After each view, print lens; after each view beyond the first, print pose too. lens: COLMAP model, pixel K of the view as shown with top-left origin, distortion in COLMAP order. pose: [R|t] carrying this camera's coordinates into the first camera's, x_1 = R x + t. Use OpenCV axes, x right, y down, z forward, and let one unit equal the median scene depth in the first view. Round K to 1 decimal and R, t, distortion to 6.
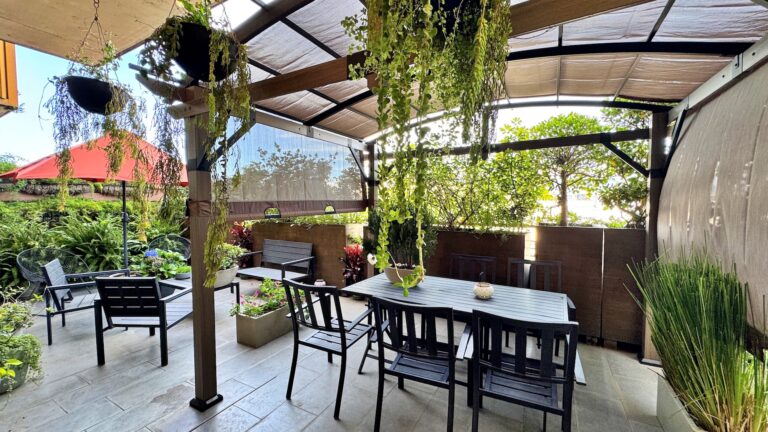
lens RADIAL K [[303.6, 0, 384.5], [0, 303.6, 217.4], [0, 0, 1]] dist [-0.002327, -0.000055]
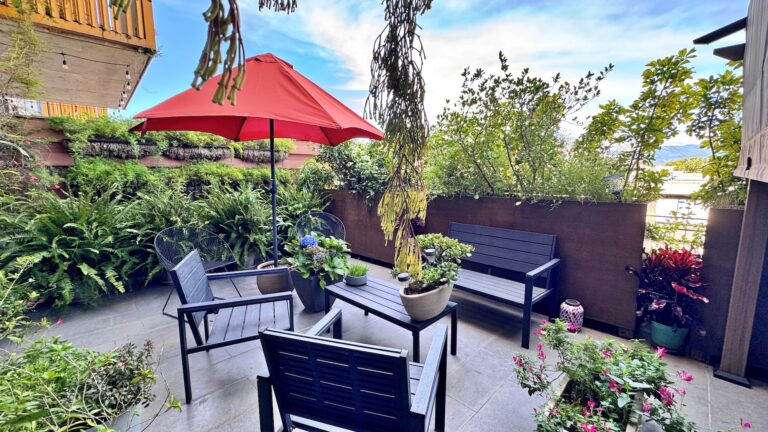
lens RADIAL K [[303.6, 0, 384.5], [0, 303.6, 217.4], [0, 0, 1]] dist [-0.002327, -0.000055]
pose [[0.956305, 0.035341, -0.290227, -0.435948], [-0.010872, 0.996279, 0.085493, 0.008821], [0.292169, -0.078602, 0.953131, 0.431258]]
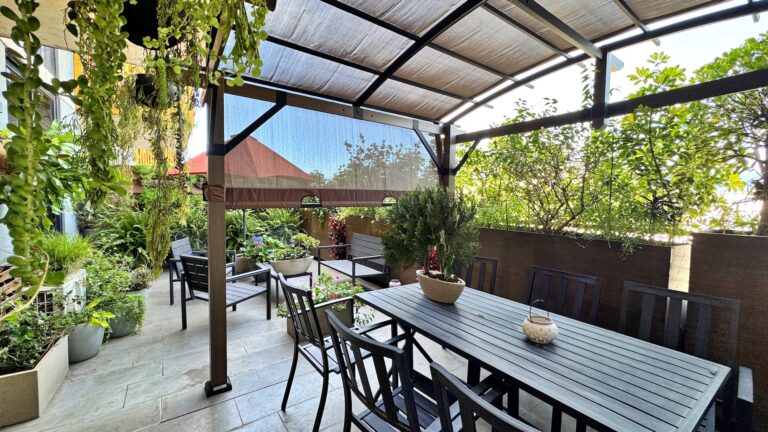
lens RADIAL K [[303.6, 0, 384.5], [0, 303.6, 217.4], [0, 0, 1]] dist [-0.002327, -0.000055]
pose [[0.903452, 0.034089, -0.427333, 0.164420], [-0.033626, 0.999397, 0.008632, 0.011192], [0.427369, 0.006571, 0.904053, 0.171973]]
